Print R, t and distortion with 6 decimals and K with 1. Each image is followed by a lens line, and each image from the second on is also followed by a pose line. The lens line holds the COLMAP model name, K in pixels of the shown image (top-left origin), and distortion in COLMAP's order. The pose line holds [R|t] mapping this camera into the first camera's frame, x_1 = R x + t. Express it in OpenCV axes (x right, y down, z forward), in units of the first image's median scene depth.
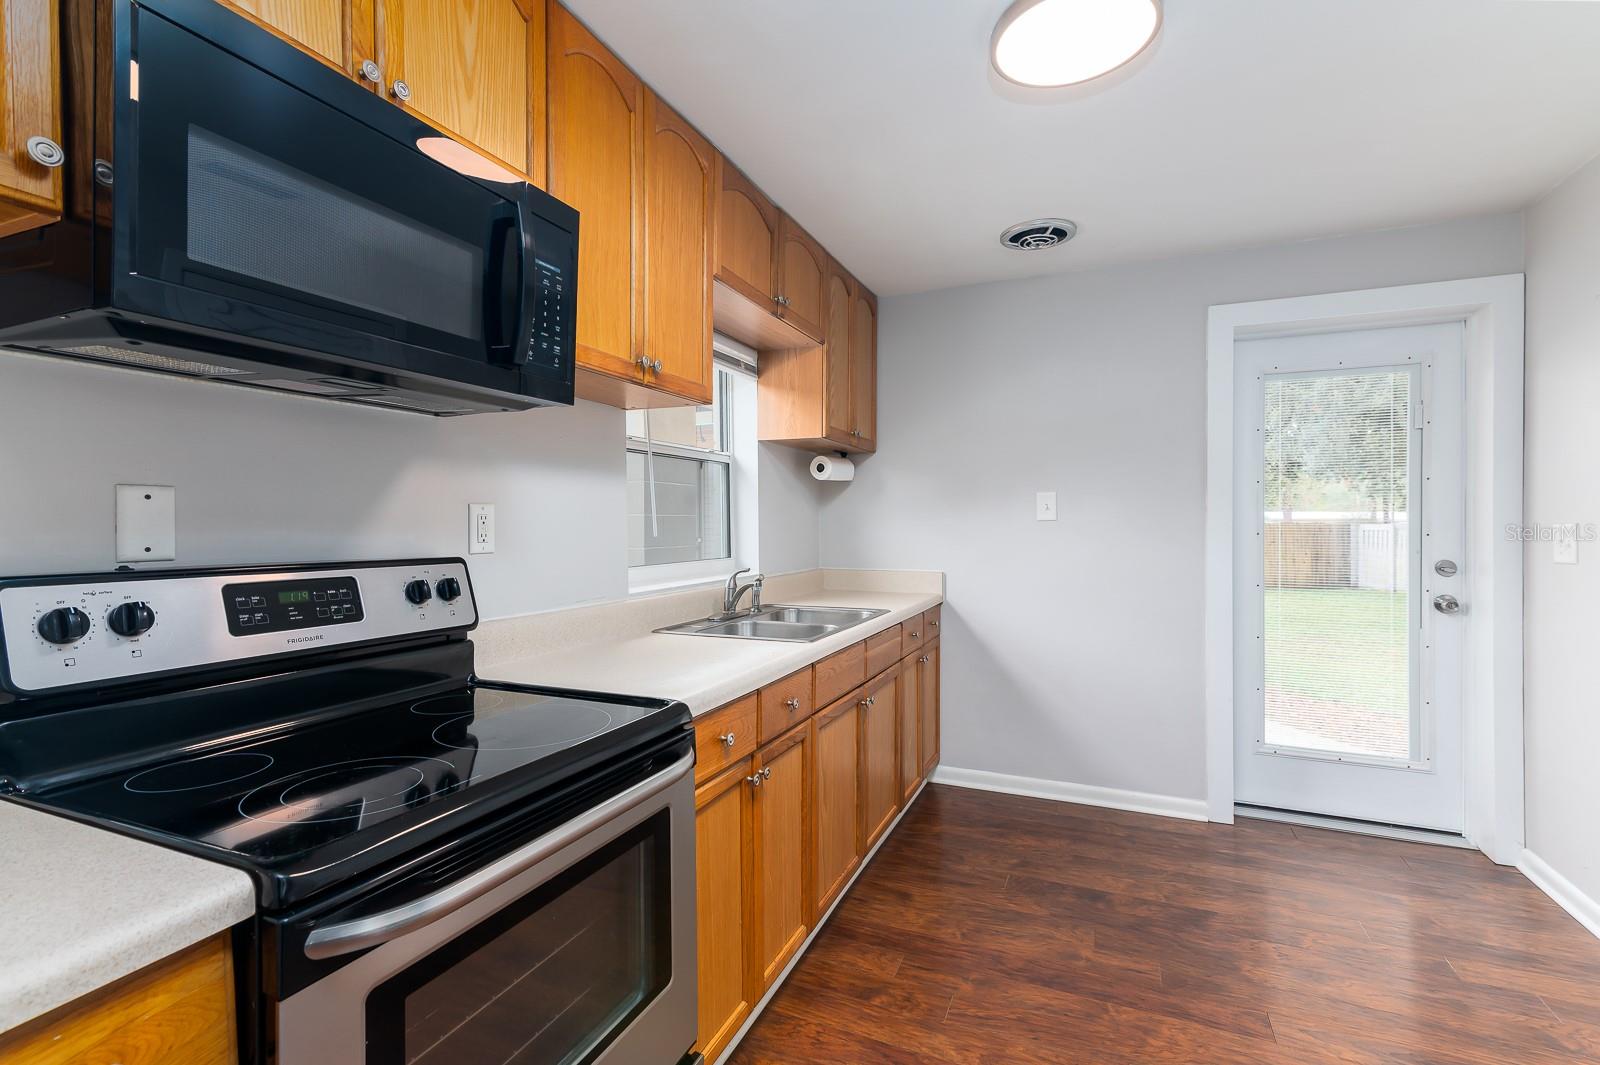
lens RADIAL K [[732.4, 0, 800.0], [0, 732.4, 532.5], [0, 0, 1]] dist [0.018471, -0.000338]
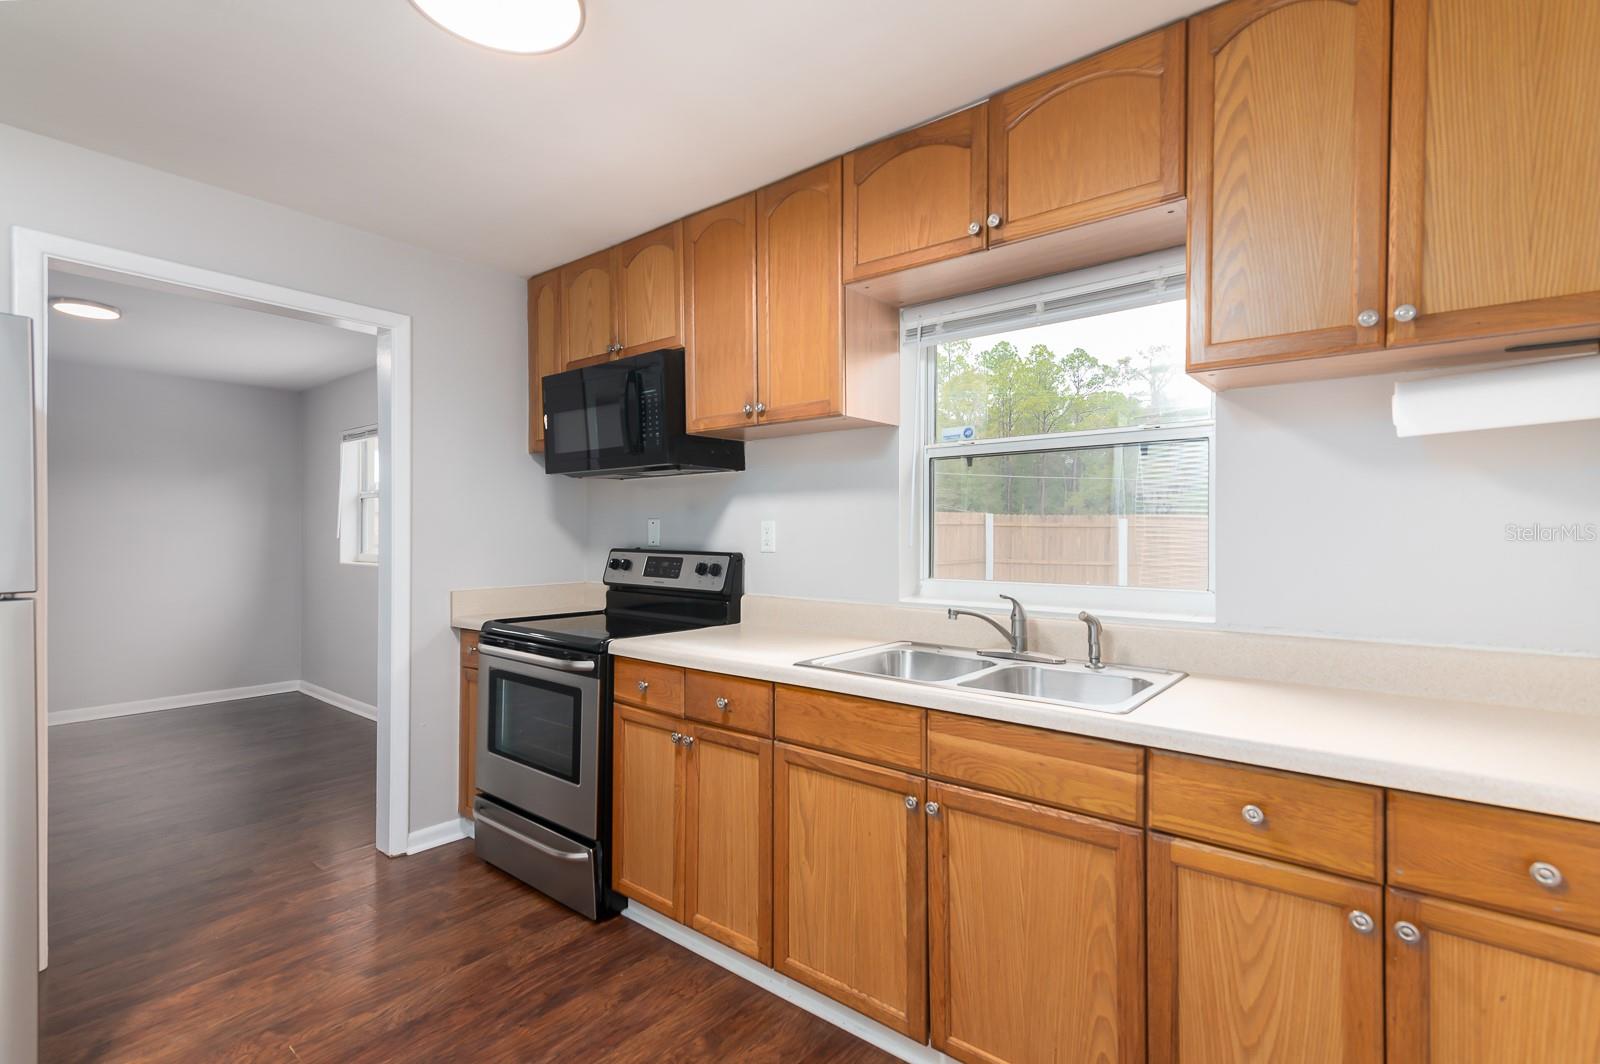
lens RADIAL K [[748.5, 0, 800.0], [0, 748.5, 532.0], [0, 0, 1]] dist [0.000844, 0.000155]
pose [[-0.266974, 0.002357, -0.963701, 1.231201], [-0.013592, 0.999888, 0.006211, -0.028574], [0.963608, 0.014757, -0.266912, 1.705565]]
